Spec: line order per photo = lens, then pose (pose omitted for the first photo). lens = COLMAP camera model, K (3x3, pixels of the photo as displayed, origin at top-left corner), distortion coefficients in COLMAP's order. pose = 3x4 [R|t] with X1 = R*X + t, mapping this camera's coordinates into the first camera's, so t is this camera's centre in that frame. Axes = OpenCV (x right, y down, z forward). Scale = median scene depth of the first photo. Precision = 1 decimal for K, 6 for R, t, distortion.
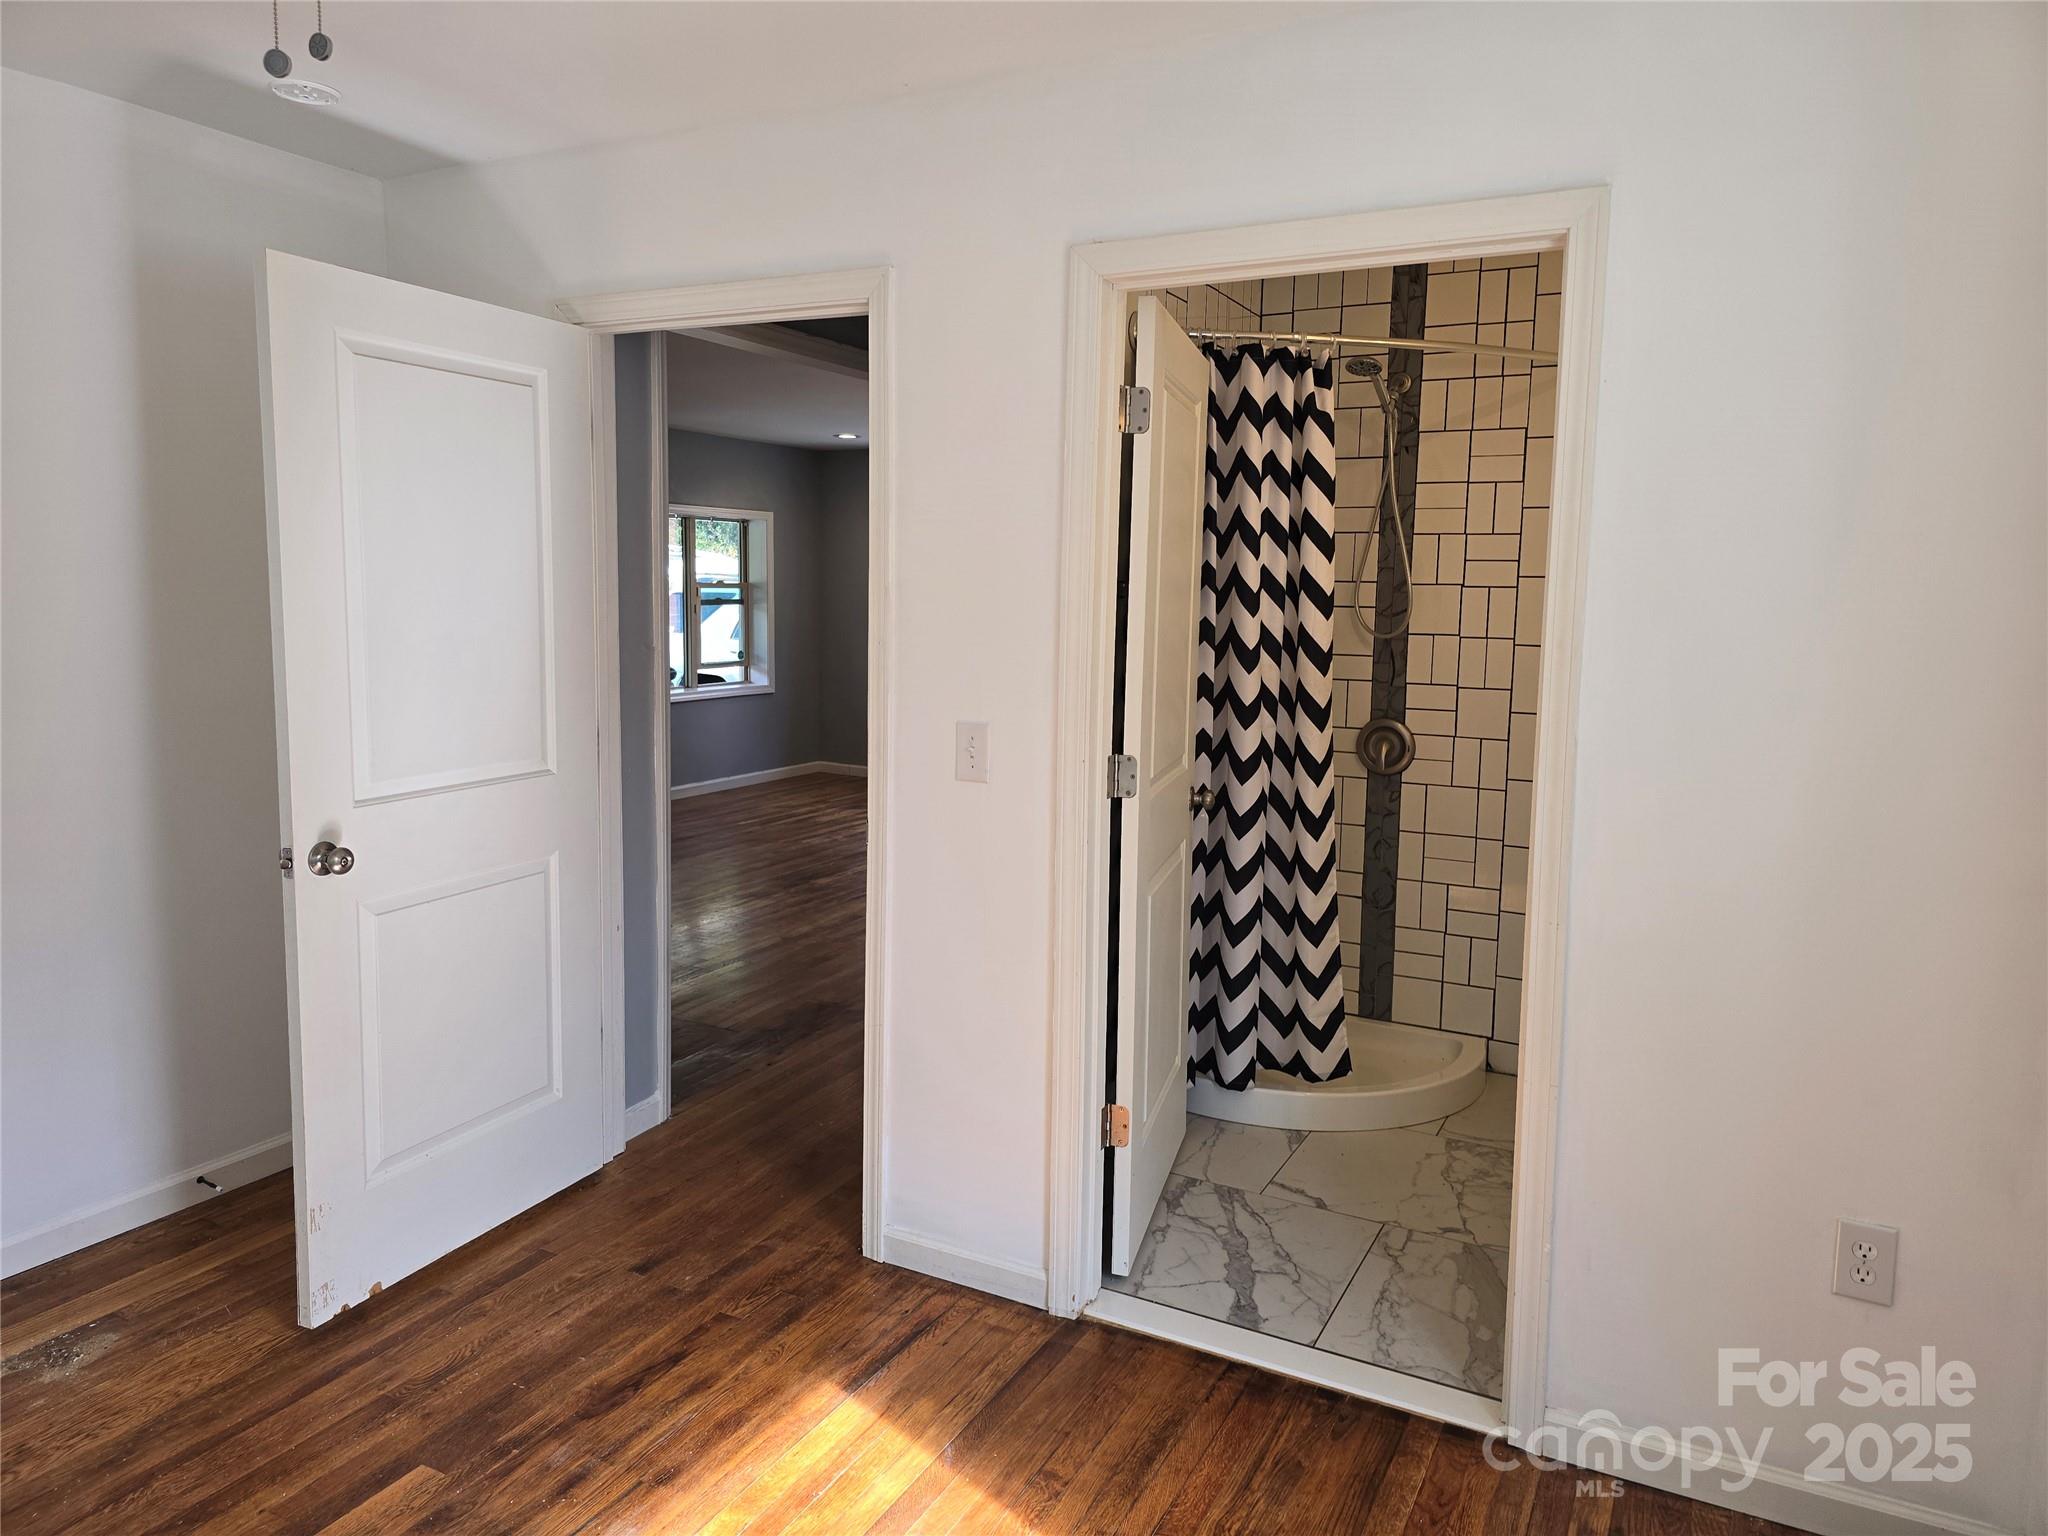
lens RADIAL K [[1392.6, 0, 1019.4], [0, 1392.6, 760.2], [0, 0, 1]] dist [0.055958, -0.043443]
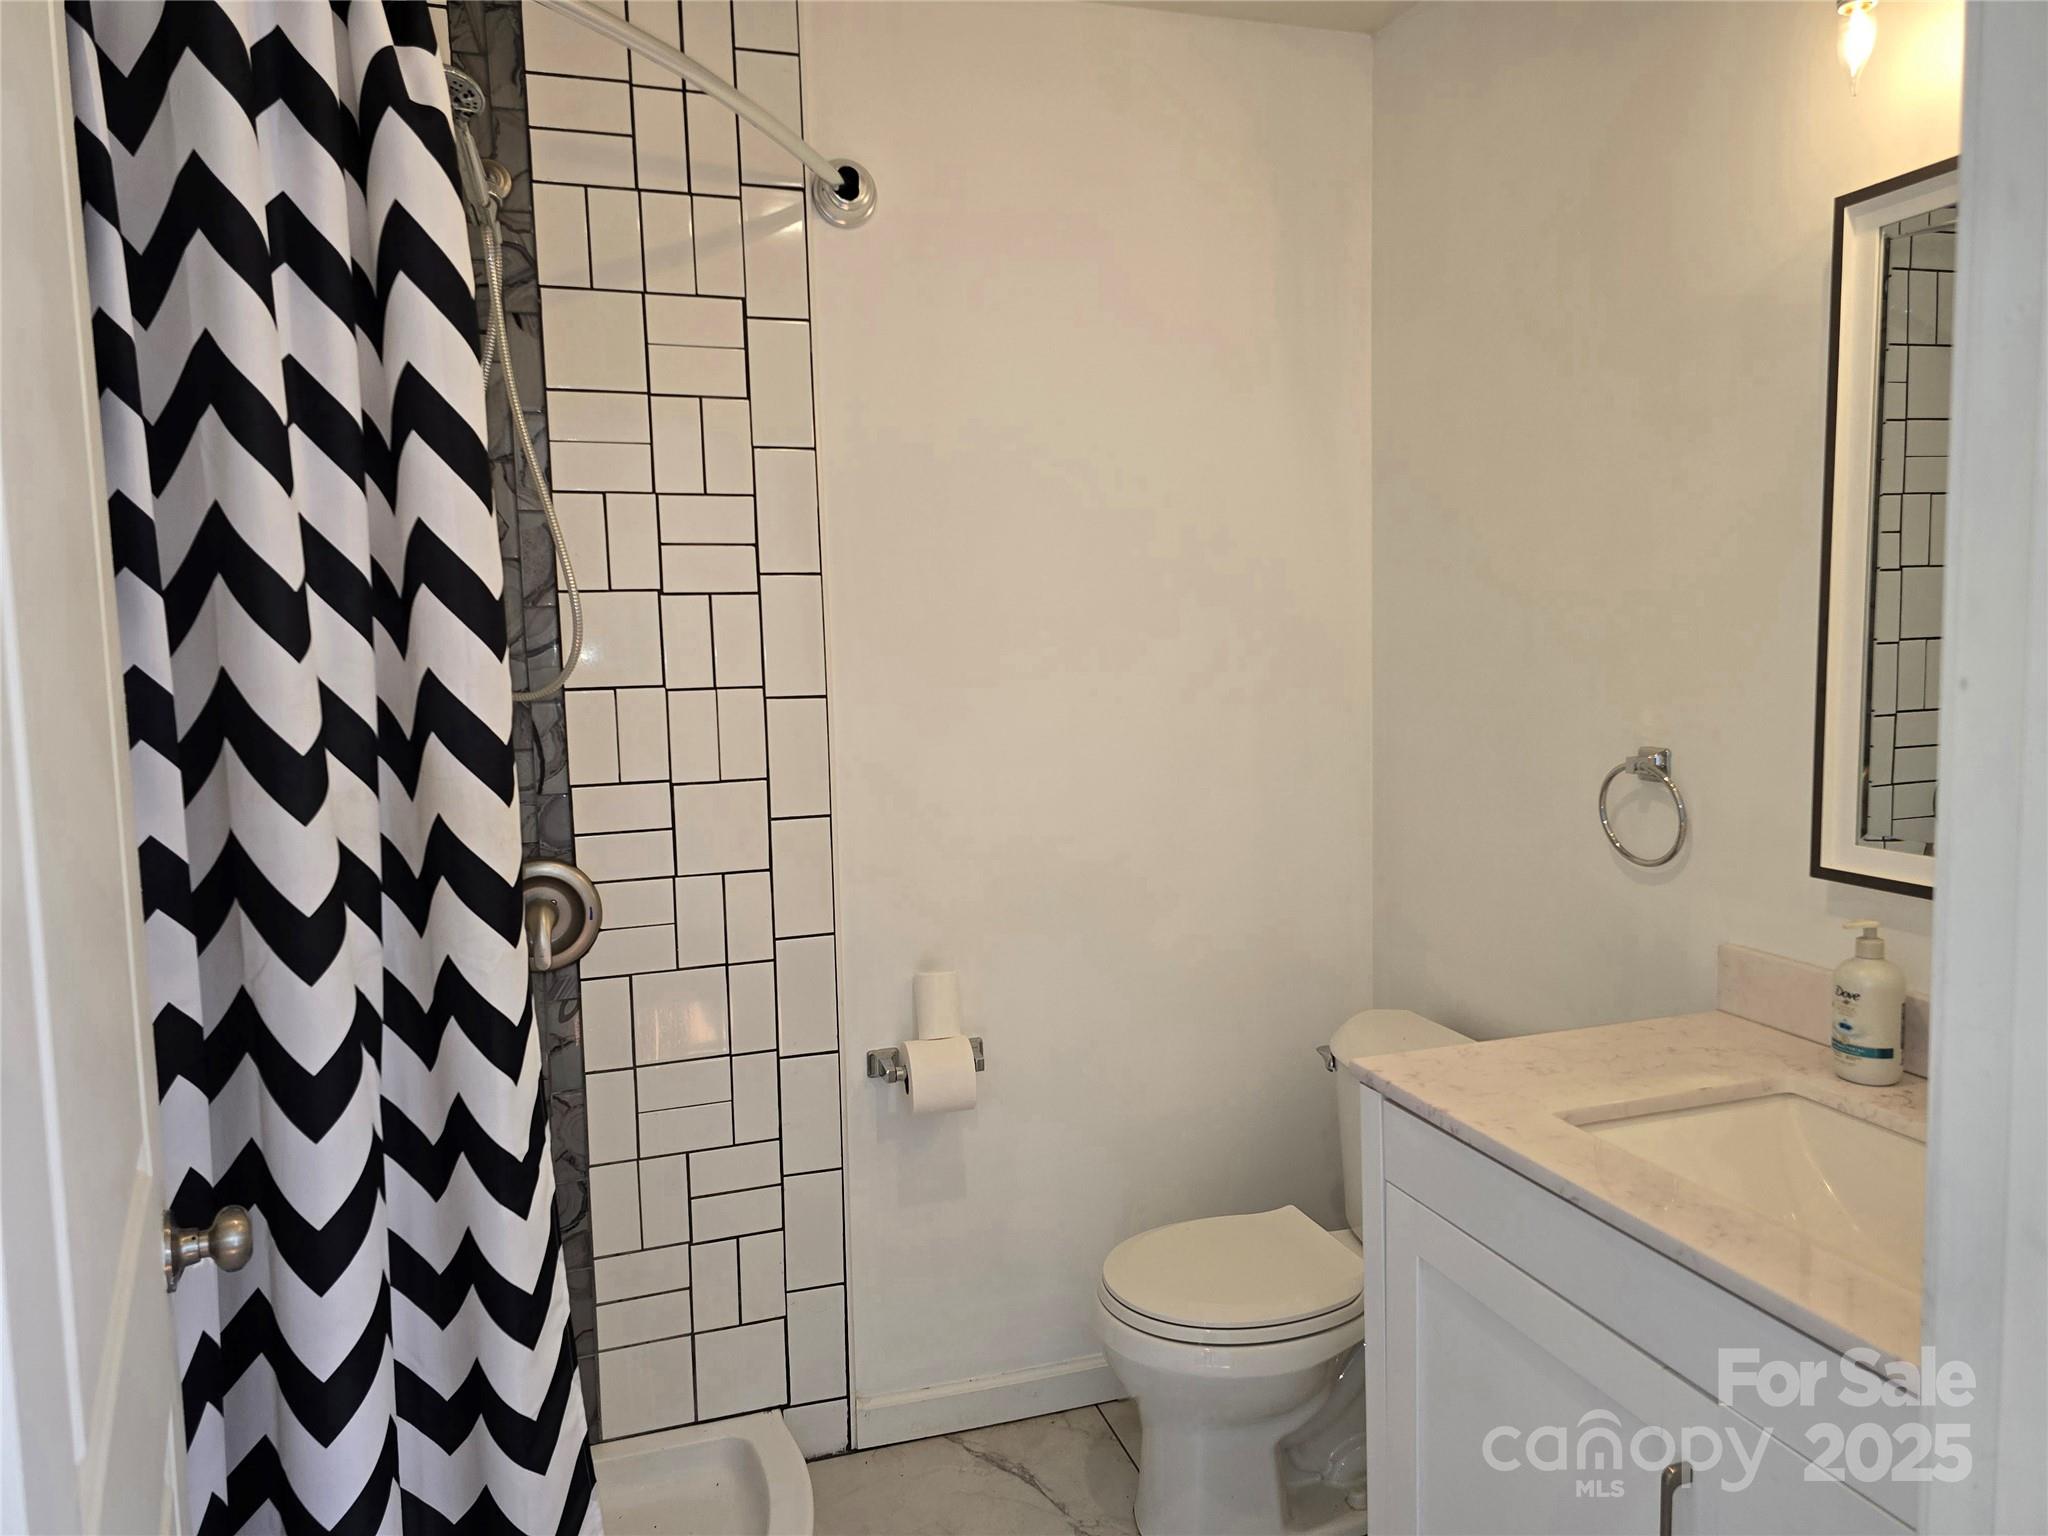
lens RADIAL K [[1392.6, 0, 1013.8], [0, 1392.6, 775.0], [0, 0, 1]] dist [0.055958, -0.043443]
pose [[0.718836, -0.099524, 0.688018, 0.047794], [0.119087, 0.992699, 0.019176, -0.054756], [-0.684903, 0.068150, 0.725440, 0.575178]]
